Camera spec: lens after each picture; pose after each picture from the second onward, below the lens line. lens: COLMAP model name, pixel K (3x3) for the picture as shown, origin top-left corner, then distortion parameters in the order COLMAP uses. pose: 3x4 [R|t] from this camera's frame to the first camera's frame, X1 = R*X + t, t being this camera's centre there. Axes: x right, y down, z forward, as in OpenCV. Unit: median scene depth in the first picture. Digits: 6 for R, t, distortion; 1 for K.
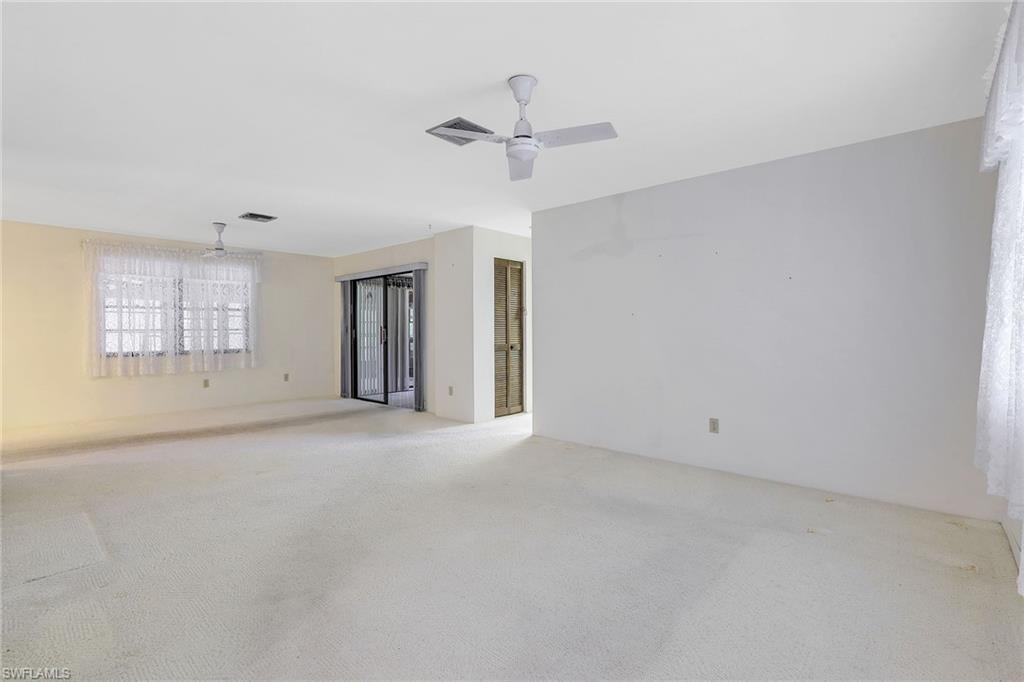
lens RADIAL K [[469.2, 0, 511.0], [0, 469.2, 329.2], [0, 0, 1]] dist [-0.021743, 0.000045]
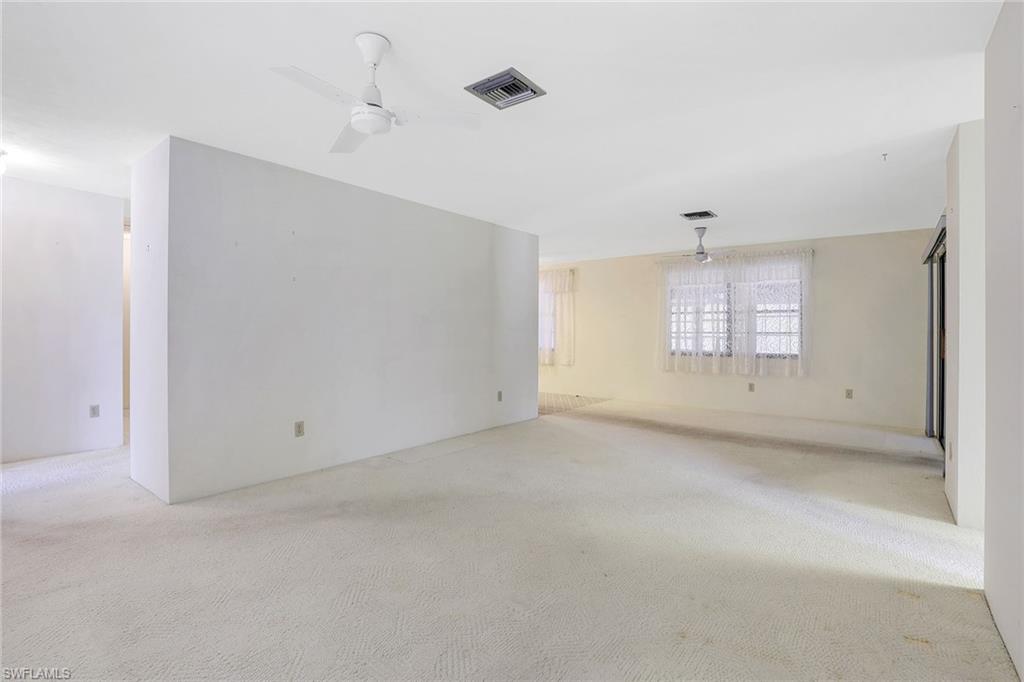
lens RADIAL K [[488.5, 0, 511.5], [0, 488.5, 331.1], [0, 0, 1]] dist [0.000025, 0.000003]
pose [[0.093325, 0.003011, -0.995631, 0.351292], [-0.007797, 0.999967, 0.002294, -0.000720], [0.995605, 0.007549, 0.093346, 0.430005]]
